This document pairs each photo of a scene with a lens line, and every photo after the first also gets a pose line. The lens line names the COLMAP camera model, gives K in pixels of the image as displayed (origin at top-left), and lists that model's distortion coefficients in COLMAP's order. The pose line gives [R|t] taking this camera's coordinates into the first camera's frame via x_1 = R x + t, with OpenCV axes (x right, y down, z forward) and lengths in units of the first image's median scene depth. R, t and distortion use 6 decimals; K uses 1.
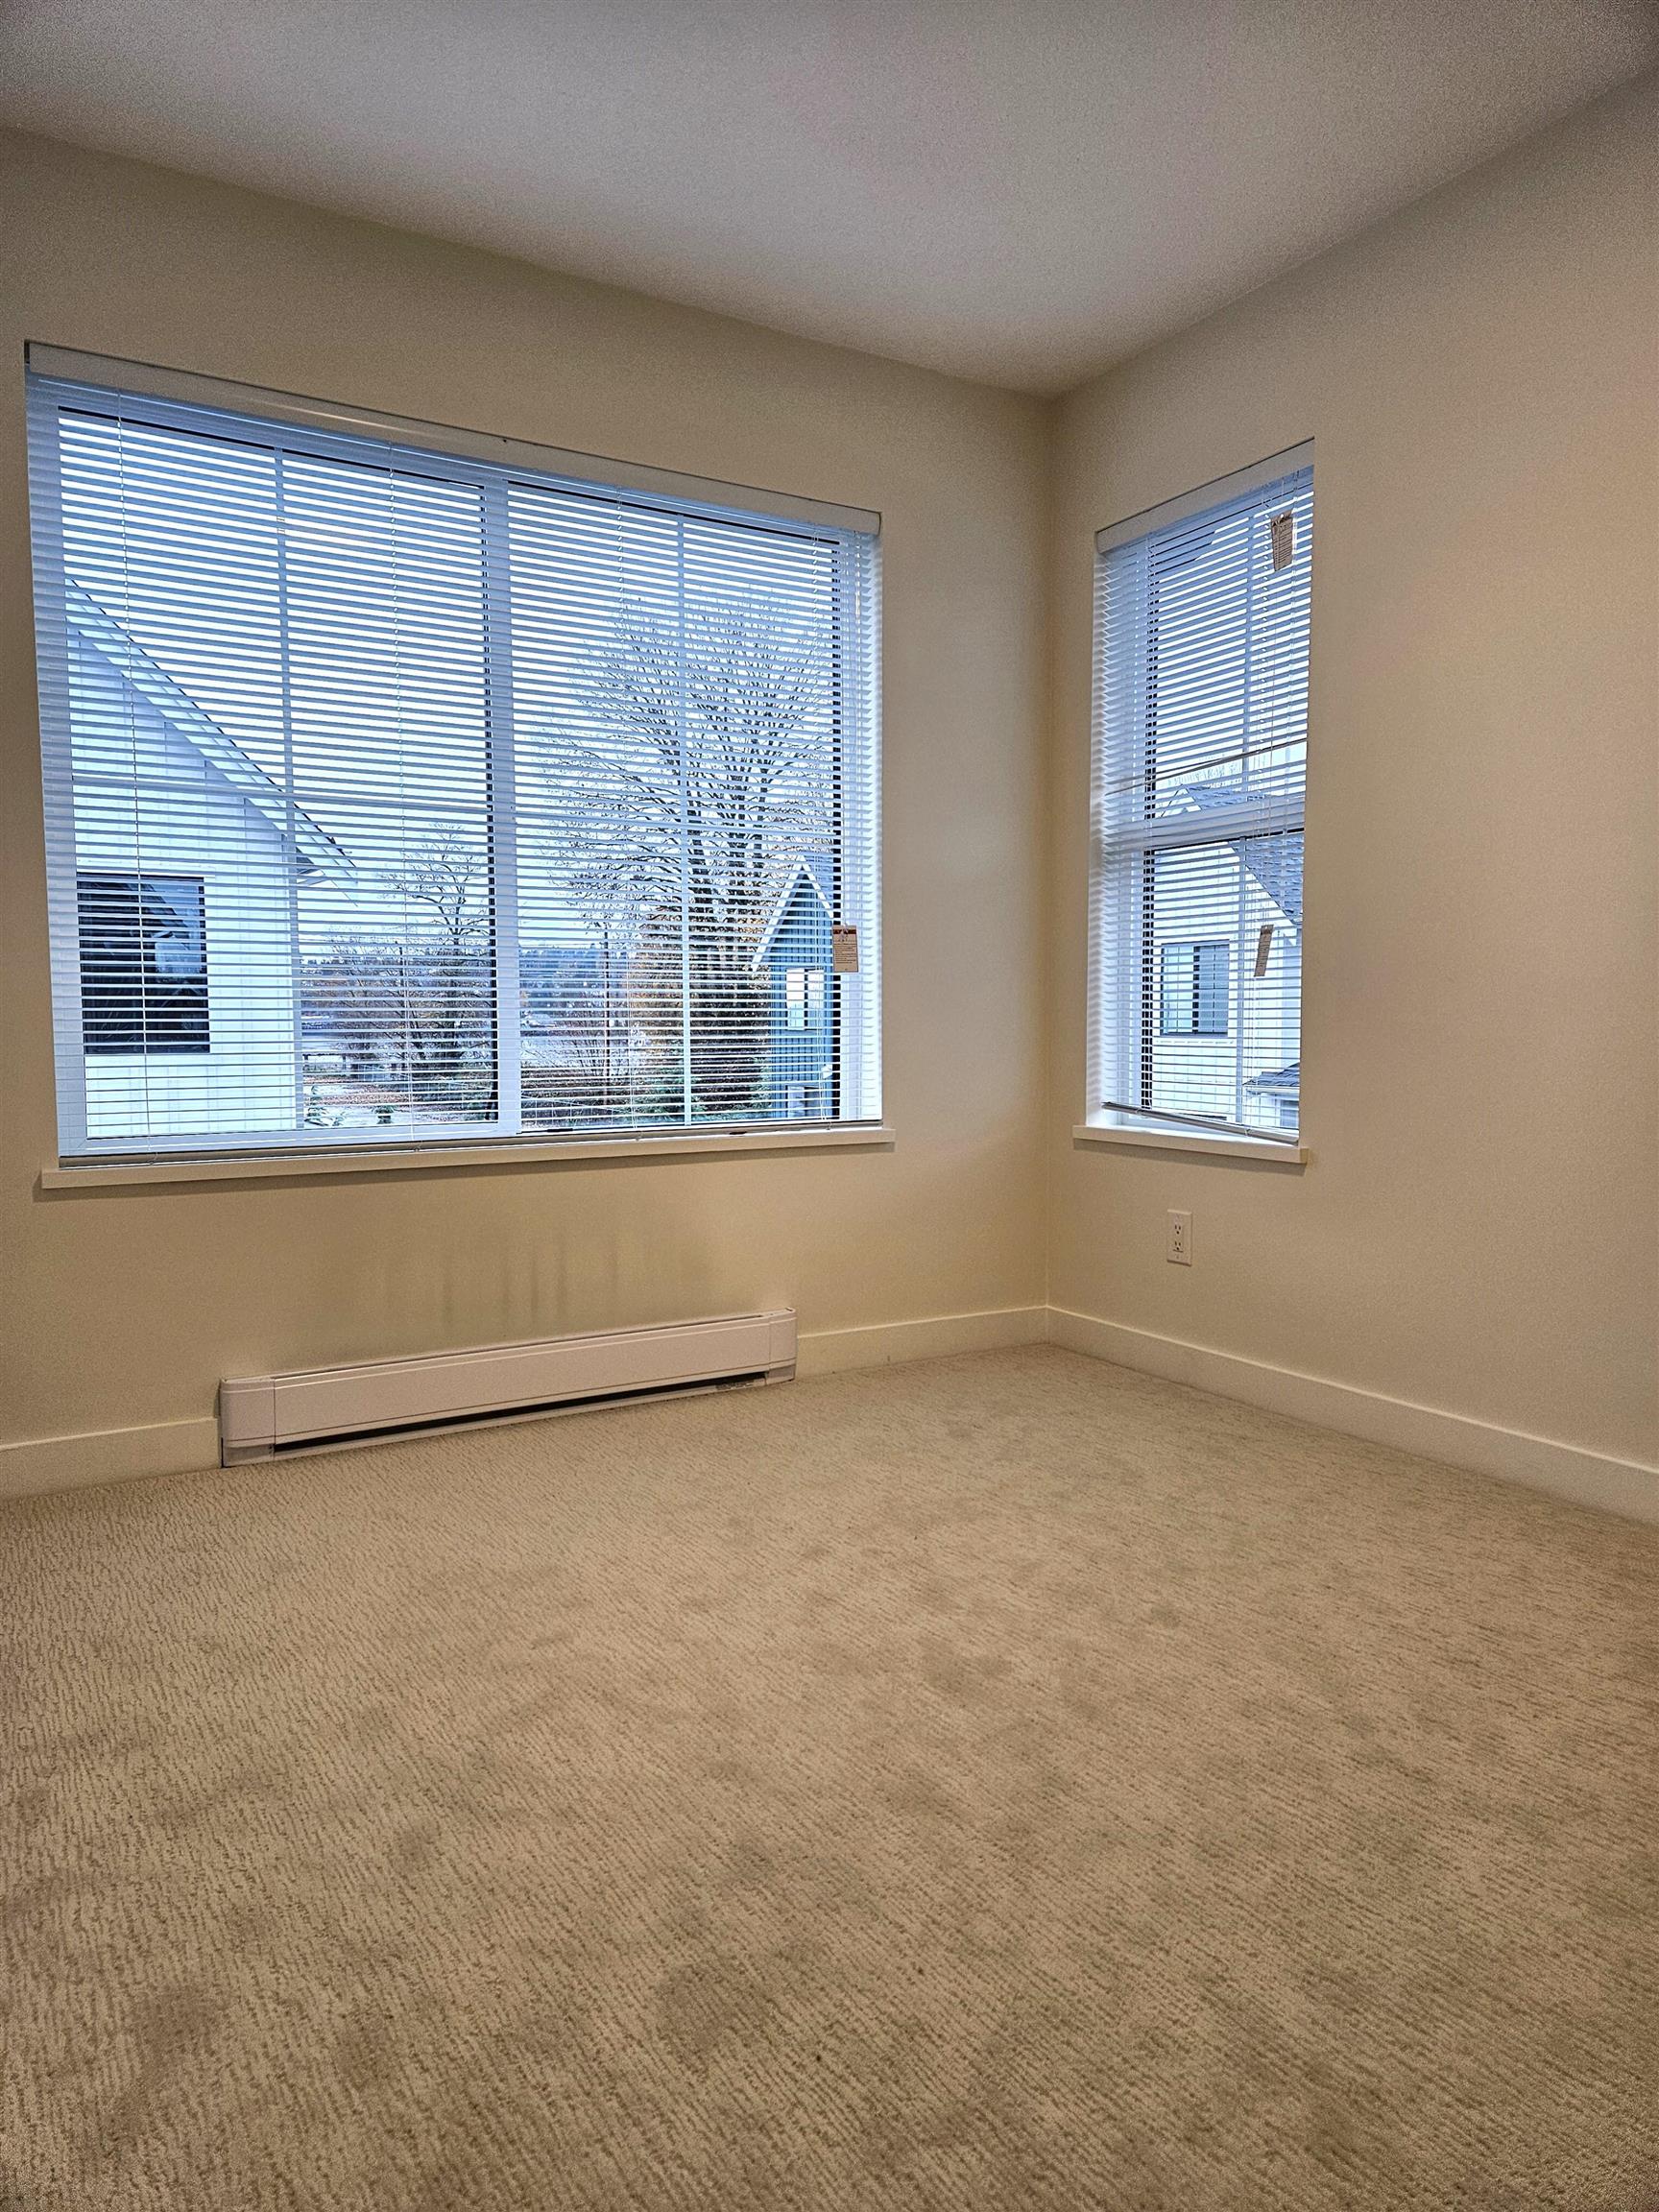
lens RADIAL K [[1478.2, 0, 828.0], [0, 1478.2, 1095.9], [0, 0, 1]] dist [0.067850, -0.054695]
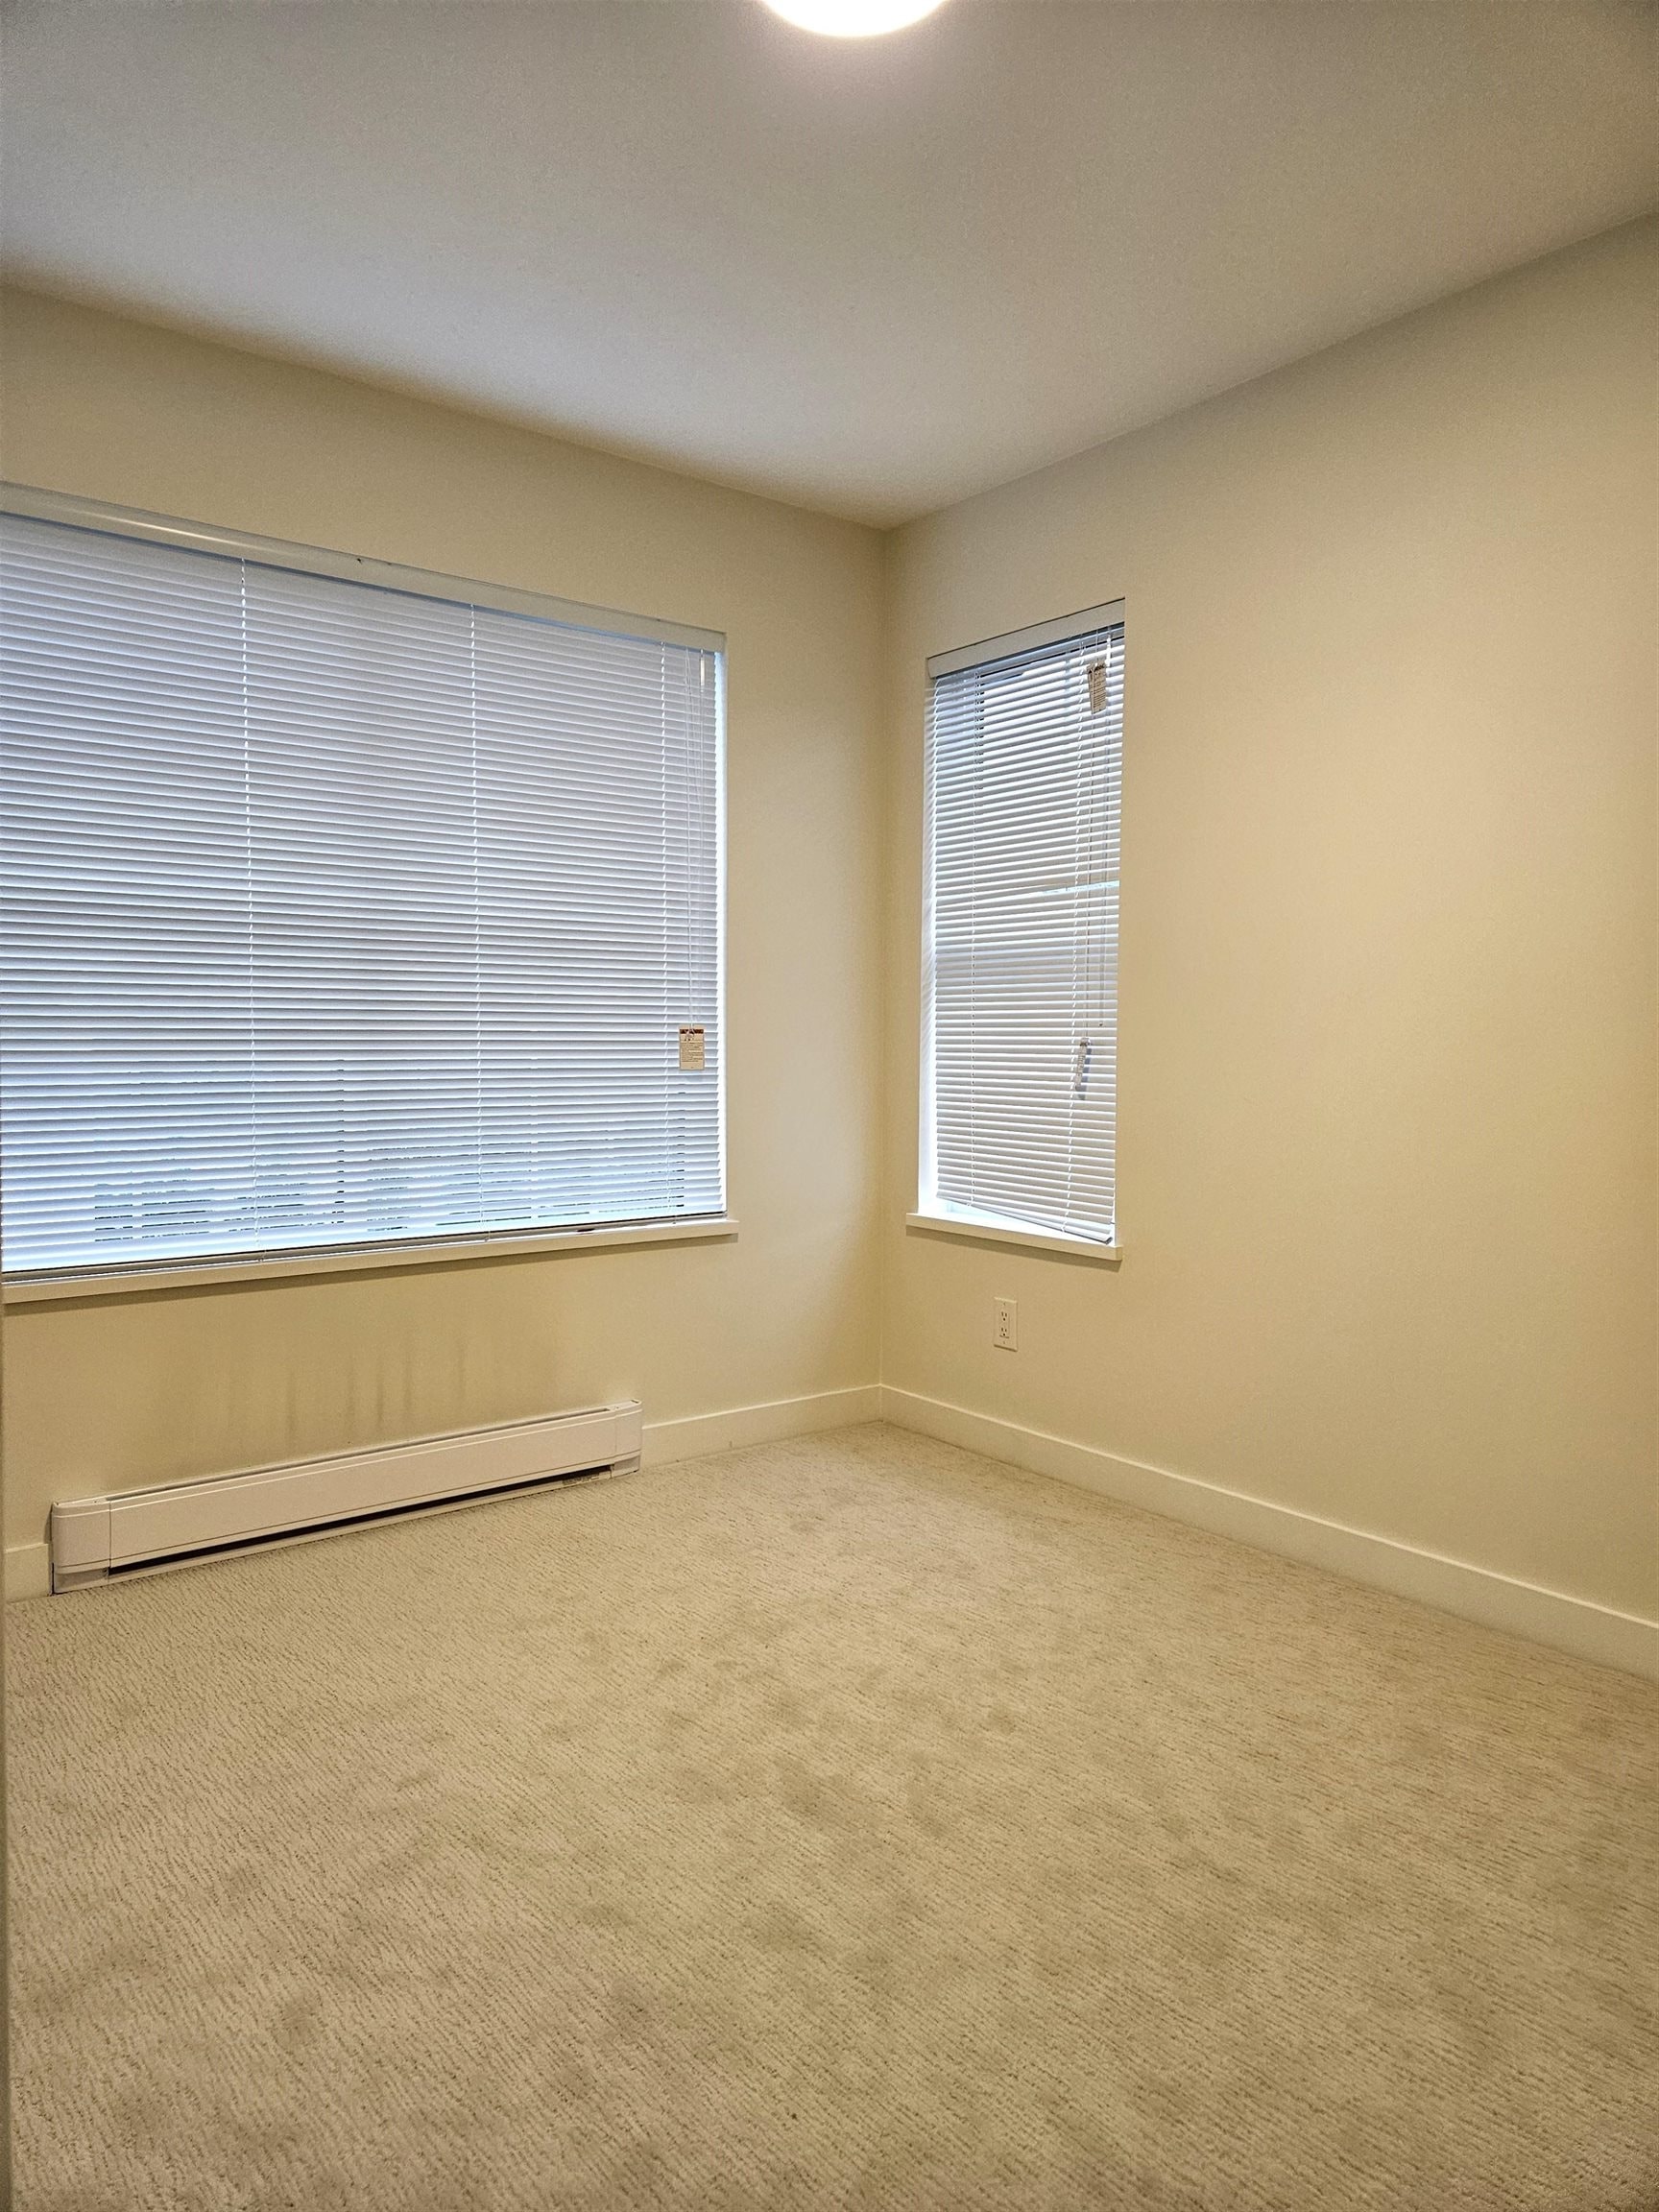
lens RADIAL K [[1478.2, 0, 830.3], [0, 1478.2, 1093.9], [0, 0, 1]] dist [0.067850, -0.054695]
pose [[0.991891, 0.000384, 0.127093, -0.036810], [0.000153, 0.999991, -0.004217, -0.107975], [-0.127093, 0.004202, 0.991882, -0.061822]]
